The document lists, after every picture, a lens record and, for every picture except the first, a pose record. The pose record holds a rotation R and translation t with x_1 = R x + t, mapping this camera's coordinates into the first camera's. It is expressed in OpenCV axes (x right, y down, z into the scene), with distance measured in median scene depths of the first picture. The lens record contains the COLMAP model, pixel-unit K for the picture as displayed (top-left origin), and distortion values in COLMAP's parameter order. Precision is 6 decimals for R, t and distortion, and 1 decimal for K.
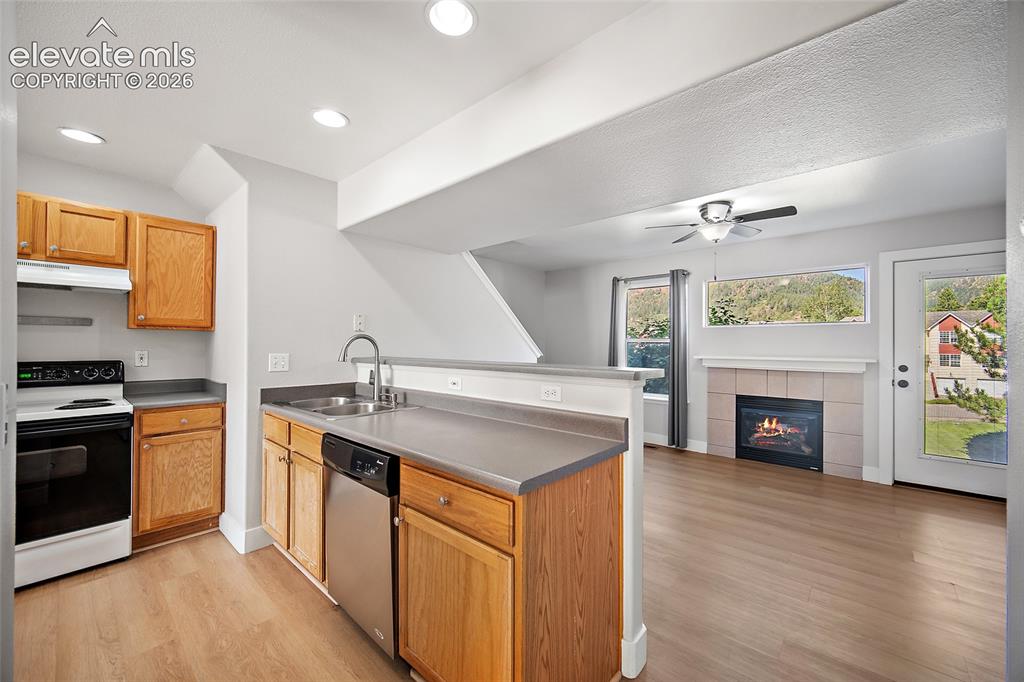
lens RADIAL K [[400.7, 0, 516.0], [0, 400.7, 342.7], [0, 0, 1]] dist [-0.002500, -0.000375]
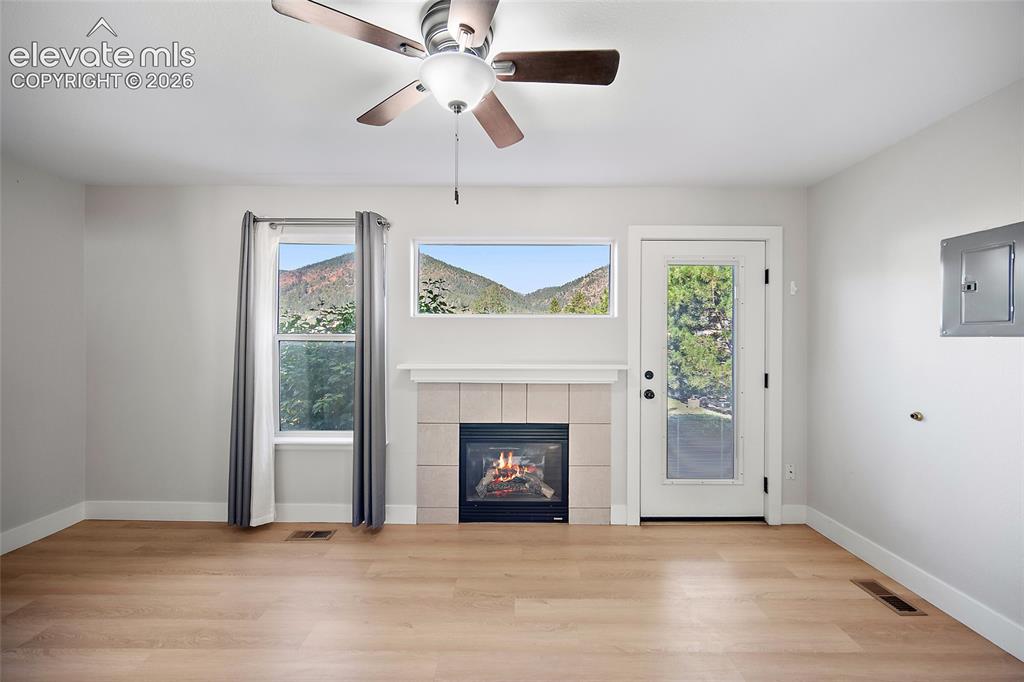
lens RADIAL K [[400.7, 0, 511.8], [0, 400.7, 339.3], [0, 0, 1]] dist [-0.002500, -0.000375]
pose [[0.749504, -0.004316, 0.661985, 0.329178], [-0.003360, 0.999941, 0.010323, -0.019197], [-0.661991, -0.009962, 0.749446, 0.809904]]
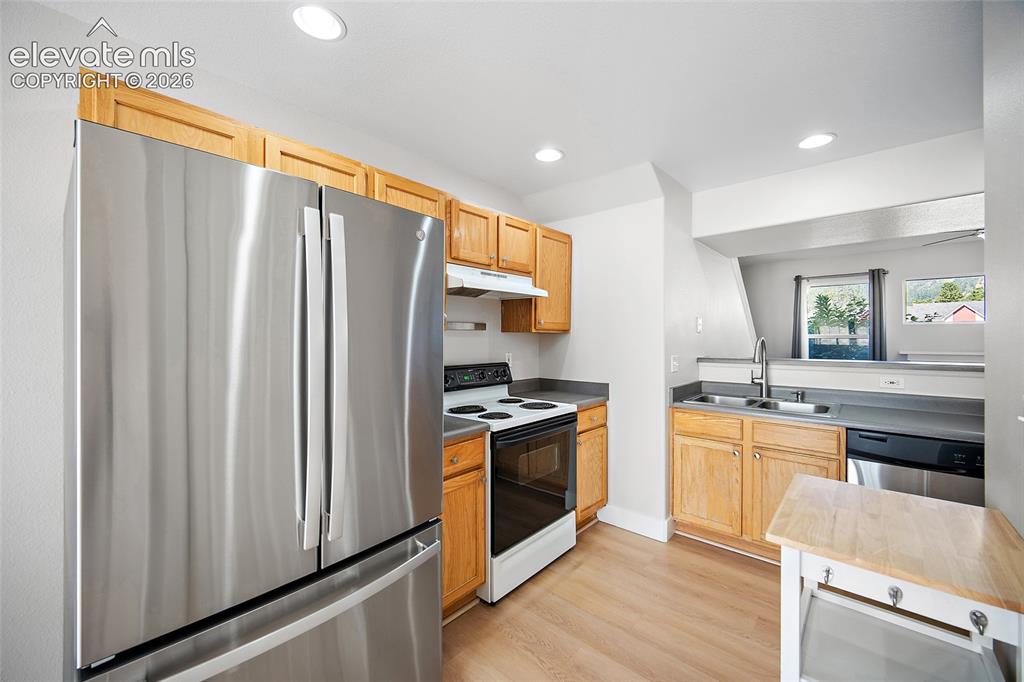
lens RADIAL K [[400.7, 0, 521.5], [0, 400.7, 337.4], [0, 0, 1]] dist [-0.002500, -0.000375]
pose [[0.999978, -0.006661, -0.000585, -0.956719], [0.006663, 0.999974, 0.002639, -0.024914], [0.000568, -0.002643, 0.999996, -0.067299]]
